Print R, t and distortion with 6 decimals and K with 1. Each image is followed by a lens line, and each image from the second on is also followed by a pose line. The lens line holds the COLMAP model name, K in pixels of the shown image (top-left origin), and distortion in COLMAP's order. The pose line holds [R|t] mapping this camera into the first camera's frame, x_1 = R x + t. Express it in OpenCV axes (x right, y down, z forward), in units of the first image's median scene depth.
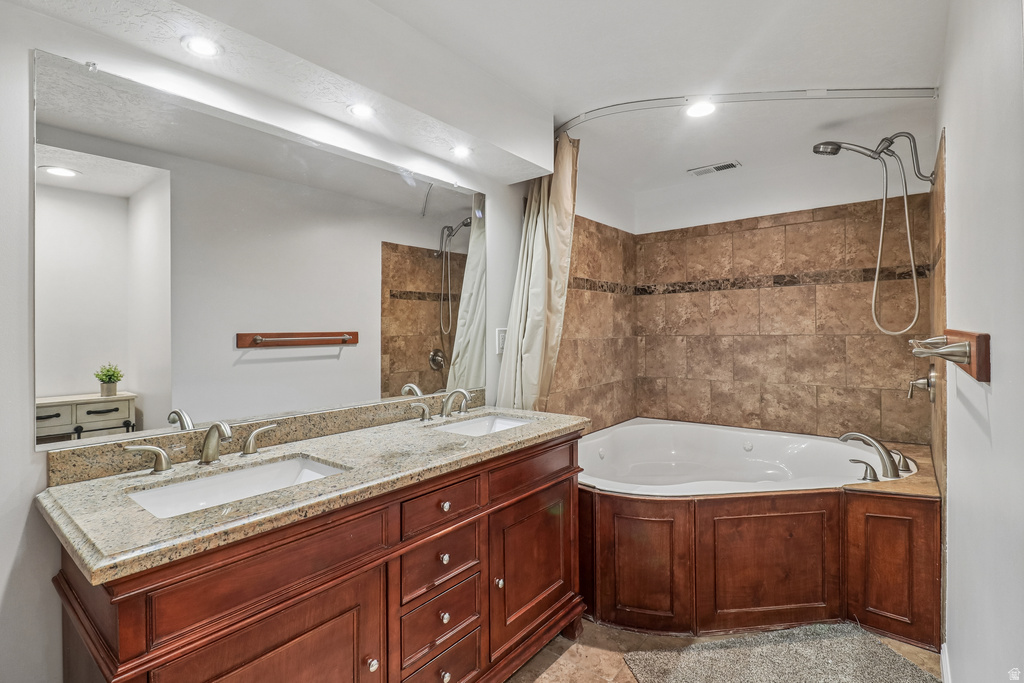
lens RADIAL K [[475.5, 0, 512.5], [0, 475.5, 331.6], [0, 0, 1]] dist [0.011978, -0.012258]
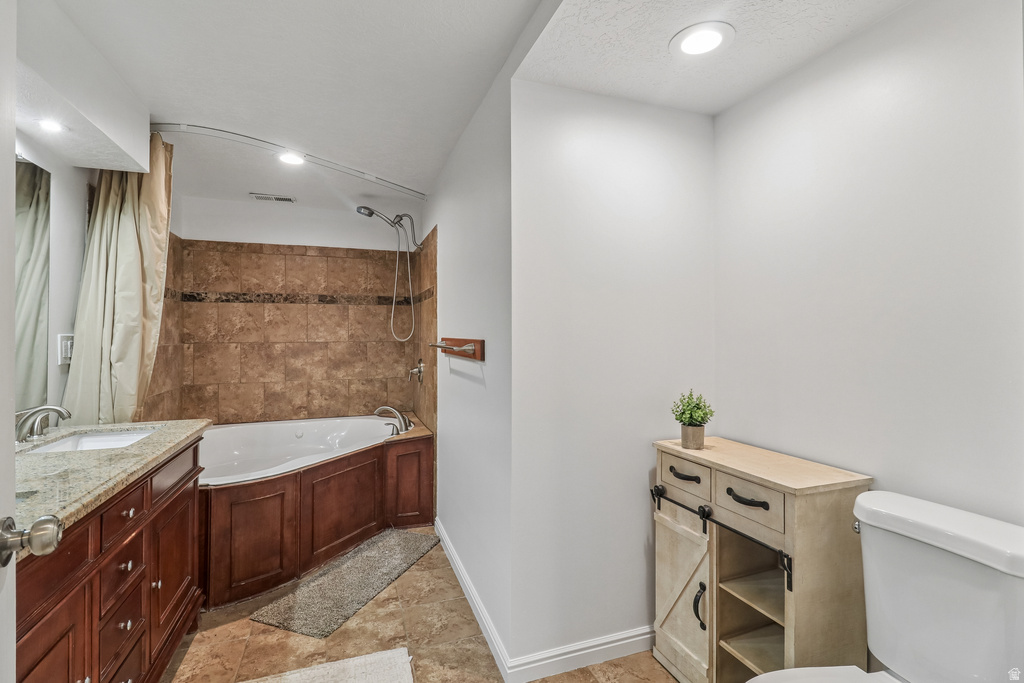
lens RADIAL K [[475.5, 0, 511.4], [0, 475.5, 332.6], [0, 0, 1]] dist [0.011978, -0.012258]
pose [[0.521070, 0.015217, 0.853378, -0.272839], [-0.002940, 0.999867, -0.016035, 0.001274], [-0.853509, 0.005847, 0.521045, -0.096243]]
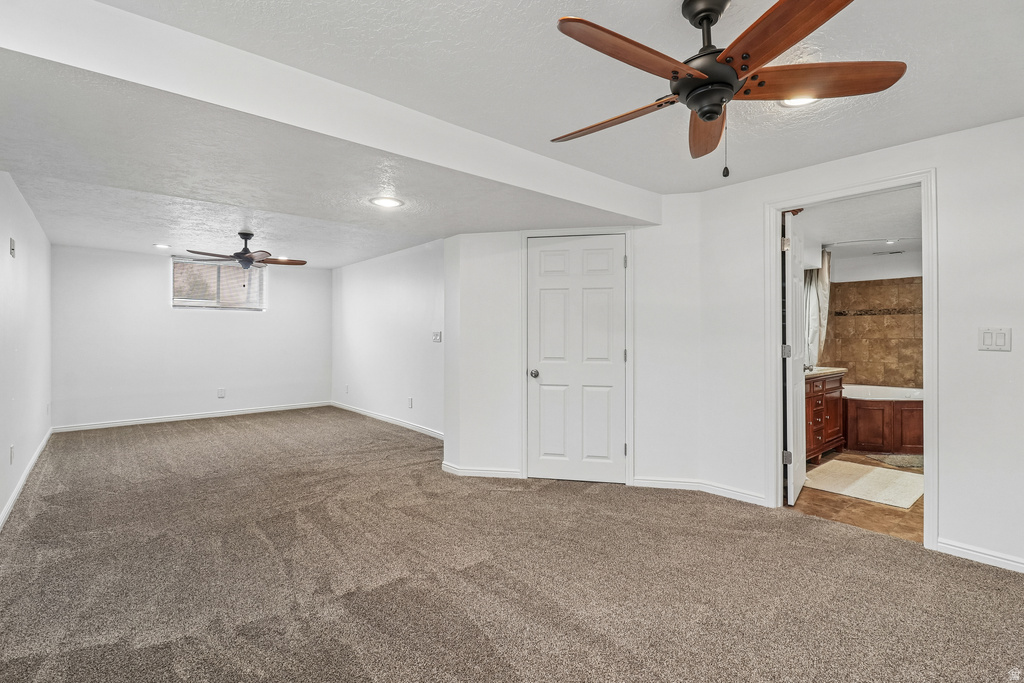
lens RADIAL K [[475.5, 0, 514.3], [0, 475.5, 329.3], [0, 0, 1]] dist [0.011978, -0.012258]
pose [[0.984665, 0.012929, -0.173975, -0.781721], [-0.015245, 0.999812, -0.011983, 0.018299], [0.173787, 0.014451, 0.984677, -1.245246]]
